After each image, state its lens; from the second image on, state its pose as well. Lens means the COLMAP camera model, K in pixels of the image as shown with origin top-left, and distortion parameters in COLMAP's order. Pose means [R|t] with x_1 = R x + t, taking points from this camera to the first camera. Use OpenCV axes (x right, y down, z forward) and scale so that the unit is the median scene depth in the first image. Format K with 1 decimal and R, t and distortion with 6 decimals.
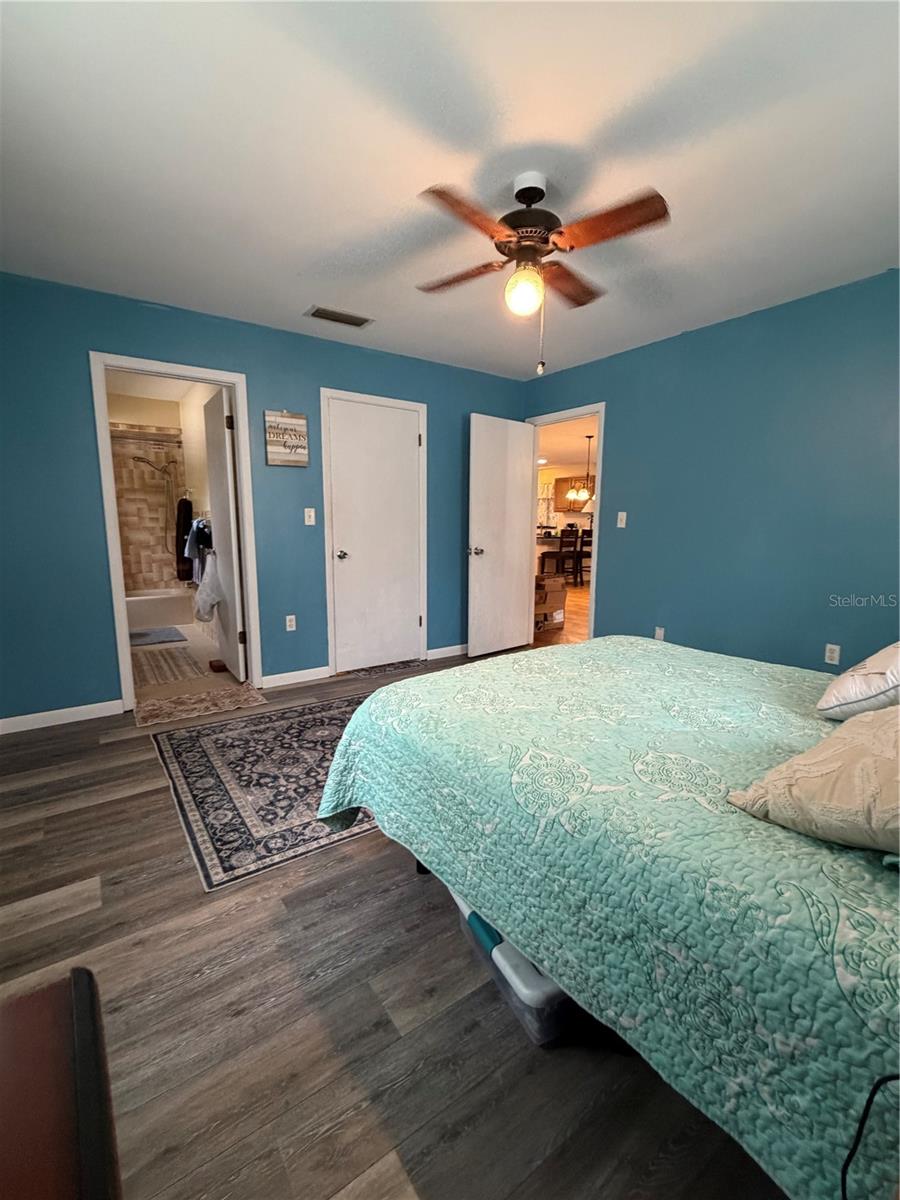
lens RADIAL K [[520.7, 0, 450.9], [0, 520.7, 602.2], [0, 0, 1]] dist [0.000353, -0.000408]
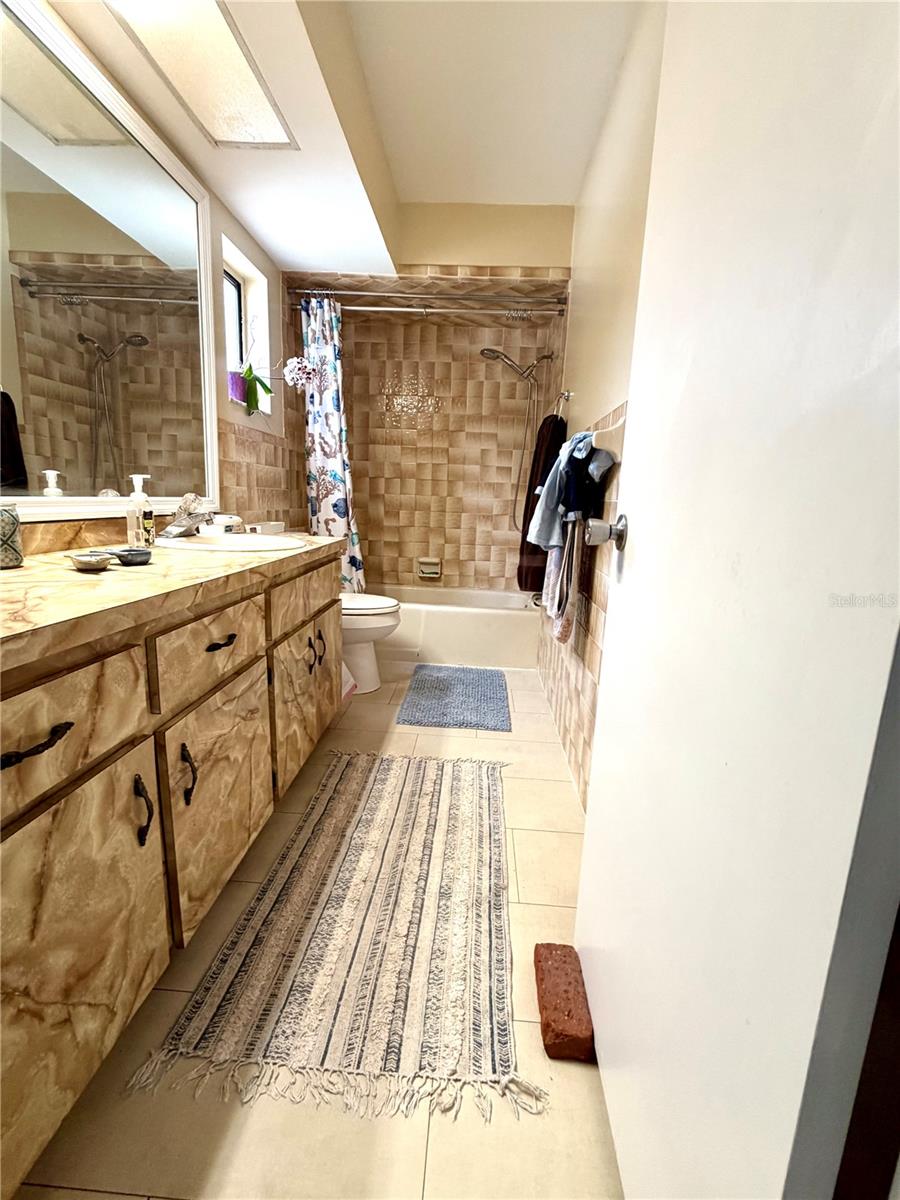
lens RADIAL K [[520.7, 0, 453.5], [0, 520.7, 600.0], [0, 0, 1]] dist [0.000353, -0.000408]
pose [[0.783451, 0.146284, -0.603991, -0.250509], [-0.132567, 0.988870, 0.067544, -0.049678], [0.607149, 0.027152, 0.794124, 0.524758]]
